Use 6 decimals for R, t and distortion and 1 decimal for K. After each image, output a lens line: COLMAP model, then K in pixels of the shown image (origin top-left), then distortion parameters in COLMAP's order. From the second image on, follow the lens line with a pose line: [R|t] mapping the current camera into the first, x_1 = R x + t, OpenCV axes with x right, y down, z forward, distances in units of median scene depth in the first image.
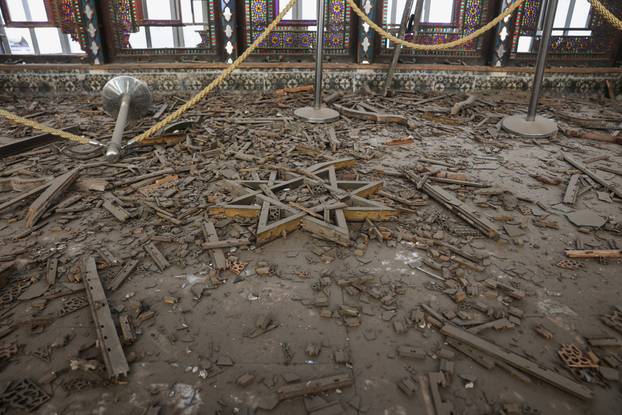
lens RADIAL K [[441.9, 0, 311.0], [0, 441.9, 207.5], [0, 0, 1]] dist [-0.110164, 0.099684]
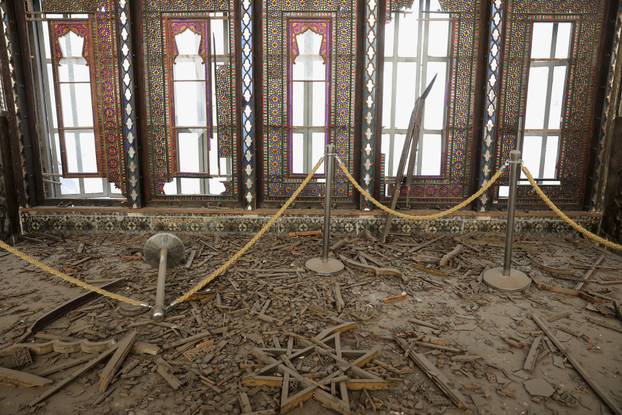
lens RADIAL K [[441.9, 0, 311.0], [0, 441.9, 207.5], [0, 0, 1]] dist [-0.110164, 0.099684]
pose [[0.999873, 0.002831, -0.015694, -0.006657], [-0.006226, 0.975325, -0.220688, -0.124074], [0.014681, 0.220758, 0.975218, -0.212806]]
